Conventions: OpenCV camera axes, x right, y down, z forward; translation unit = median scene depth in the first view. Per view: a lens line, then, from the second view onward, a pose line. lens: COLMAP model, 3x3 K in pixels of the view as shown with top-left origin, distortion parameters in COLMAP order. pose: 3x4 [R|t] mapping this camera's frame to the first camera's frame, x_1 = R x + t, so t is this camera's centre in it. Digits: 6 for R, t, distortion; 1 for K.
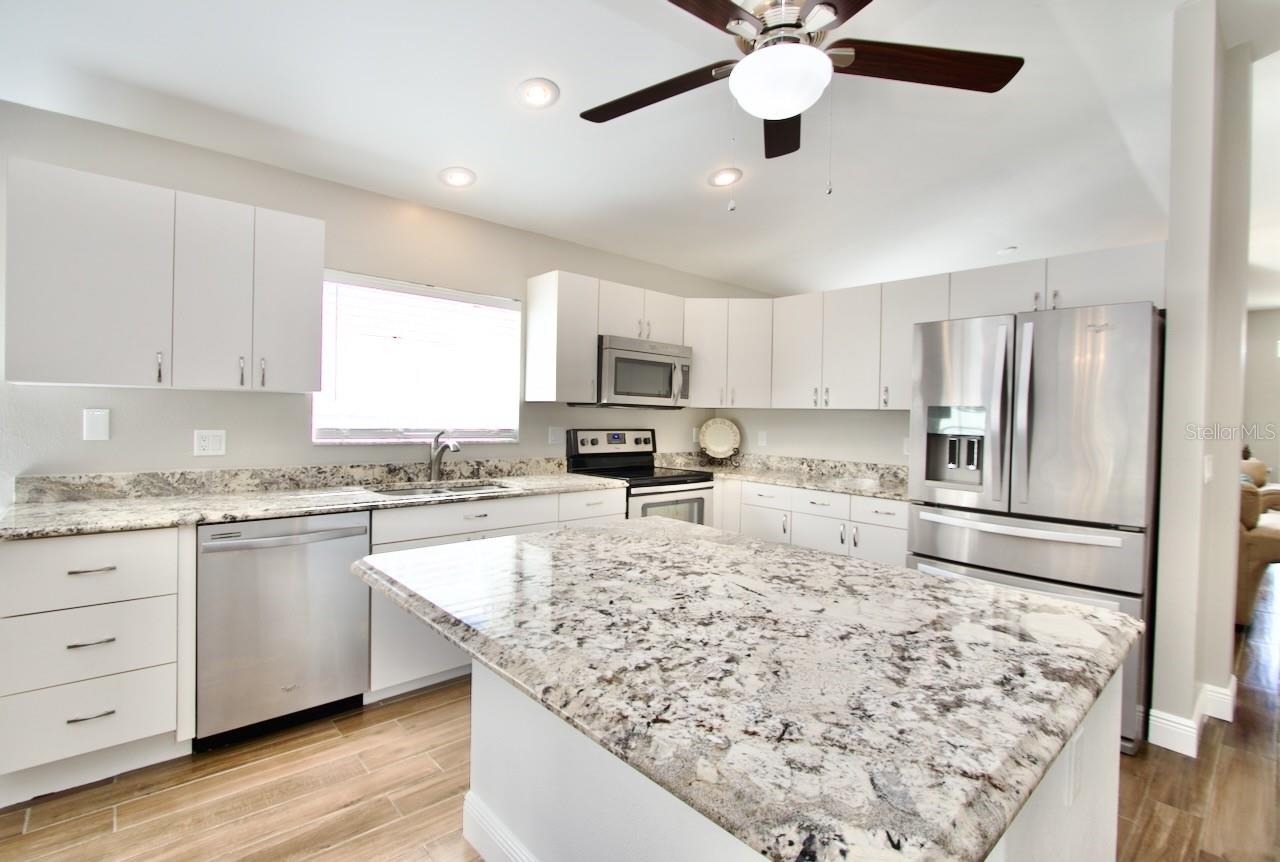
lens RADIAL K [[596.2, 0, 629.2], [0, 596.2, 422.7], [0, 0, 1]] dist [-0.003372, -0.000606]
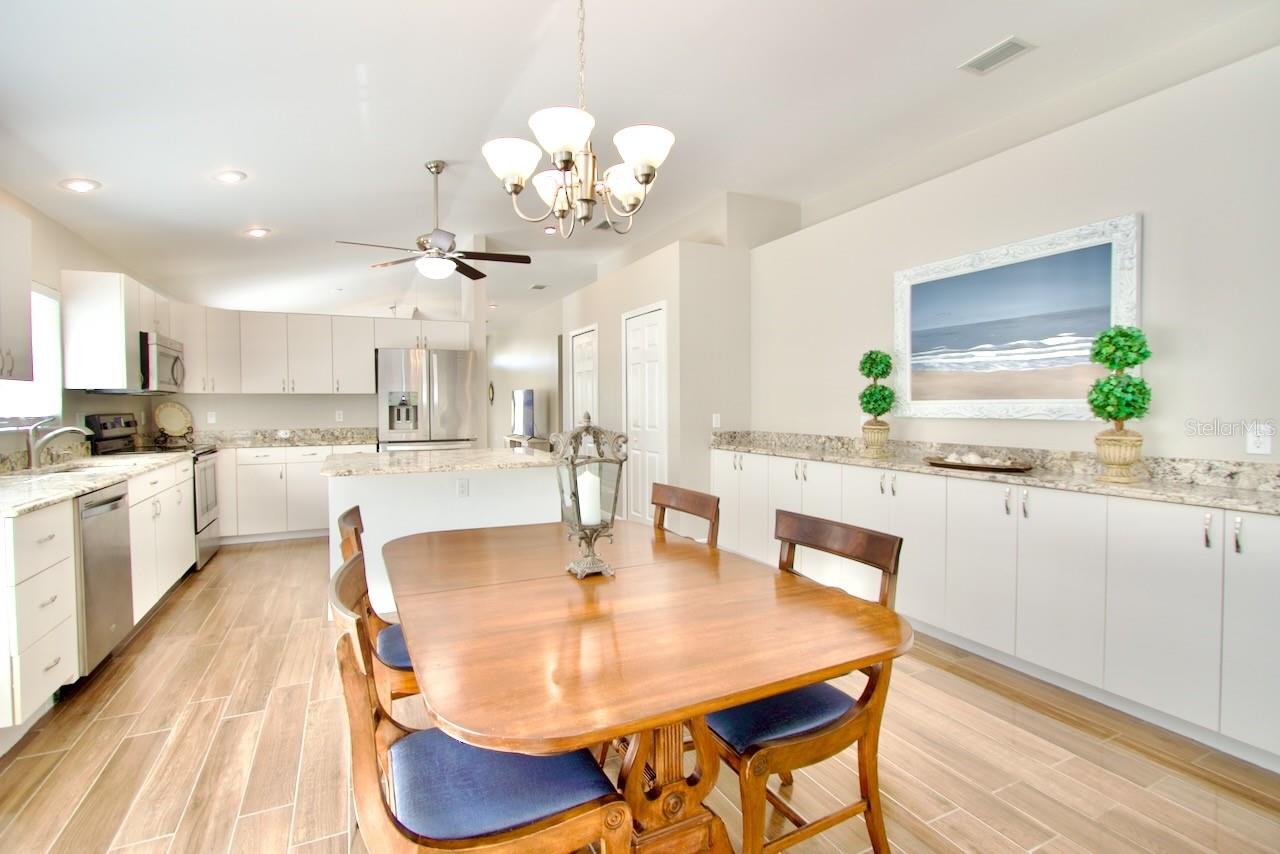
lens RADIAL K [[588.8, 0, 627.7], [0, 588.8, 420.5], [0, 0, 1]] dist [-0.017527, -0.000291]
pose [[0.281026, -0.051973, 0.958292, -1.682922], [0.025578, 0.998583, 0.046657, -0.005094], [-0.959359, 0.011399, 0.281957, -0.426599]]
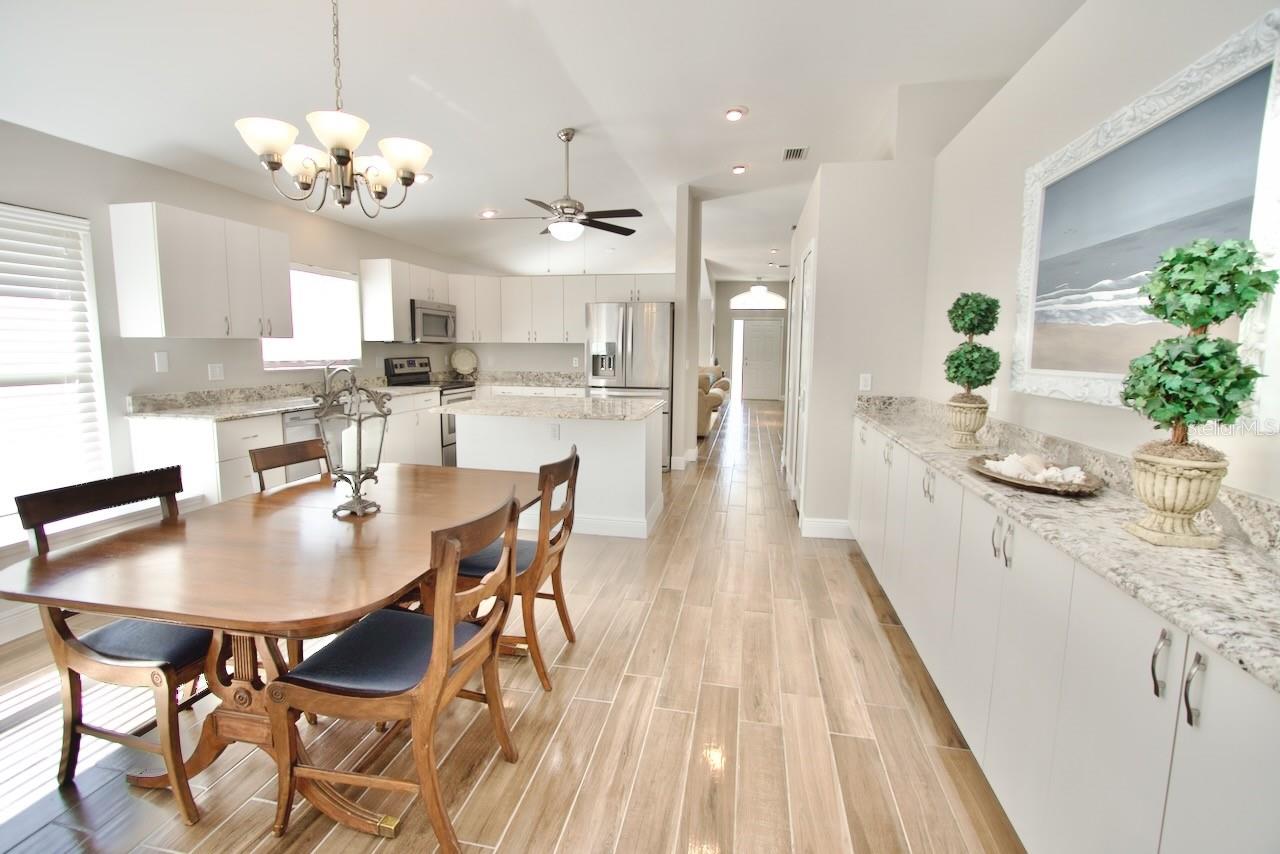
lens RADIAL K [[588.8, 0, 627.7], [0, 588.8, 420.5], [0, 0, 1]] dist [-0.017527, -0.000291]
pose [[0.802062, -0.090238, 0.590385, -1.053795], [0.018712, 0.991831, 0.126177, -0.019445], [-0.596948, -0.090155, 0.797198, -1.249453]]
